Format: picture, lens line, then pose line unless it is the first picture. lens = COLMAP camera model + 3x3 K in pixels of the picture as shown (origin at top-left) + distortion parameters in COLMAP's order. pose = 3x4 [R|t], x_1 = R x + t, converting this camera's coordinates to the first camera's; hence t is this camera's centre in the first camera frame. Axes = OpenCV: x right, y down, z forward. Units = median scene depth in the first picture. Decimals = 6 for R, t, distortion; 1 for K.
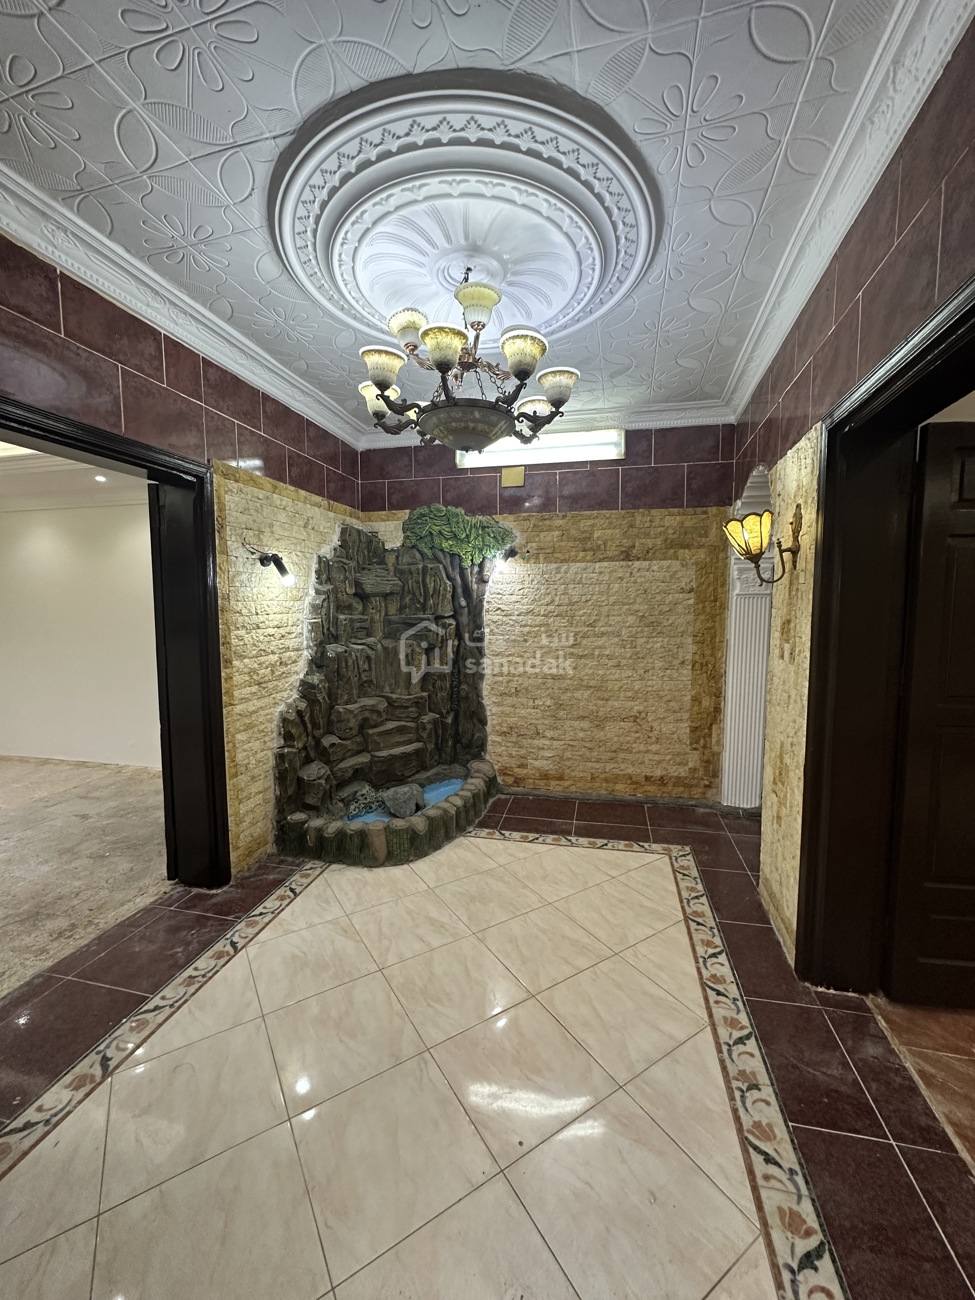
lens RADIAL K [[521.8, 0, 488.9], [0, 521.8, 652.0], [0, 0, 1]] dist [-0.002383, -0.000245]
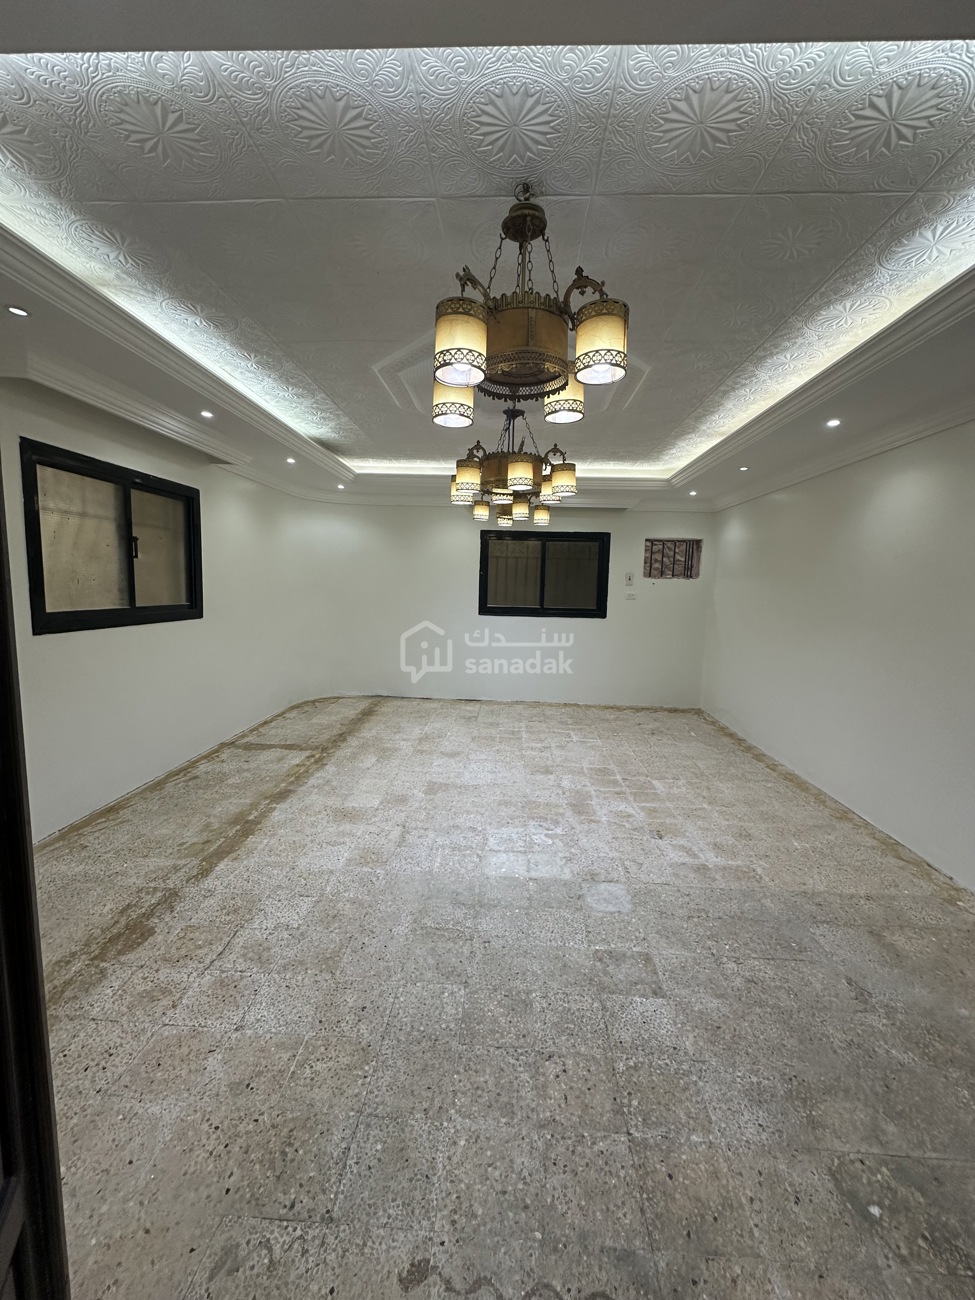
lens RADIAL K [[521.8, 0, 487.6], [0, 521.8, 648.8], [0, 0, 1]] dist [-0.002383, -0.000245]
pose [[0.187508, 0.121548, -0.974714, -0.371161], [-0.113796, 0.988321, 0.101354, -0.035940], [0.975649, 0.091914, 0.199149, 0.484218]]
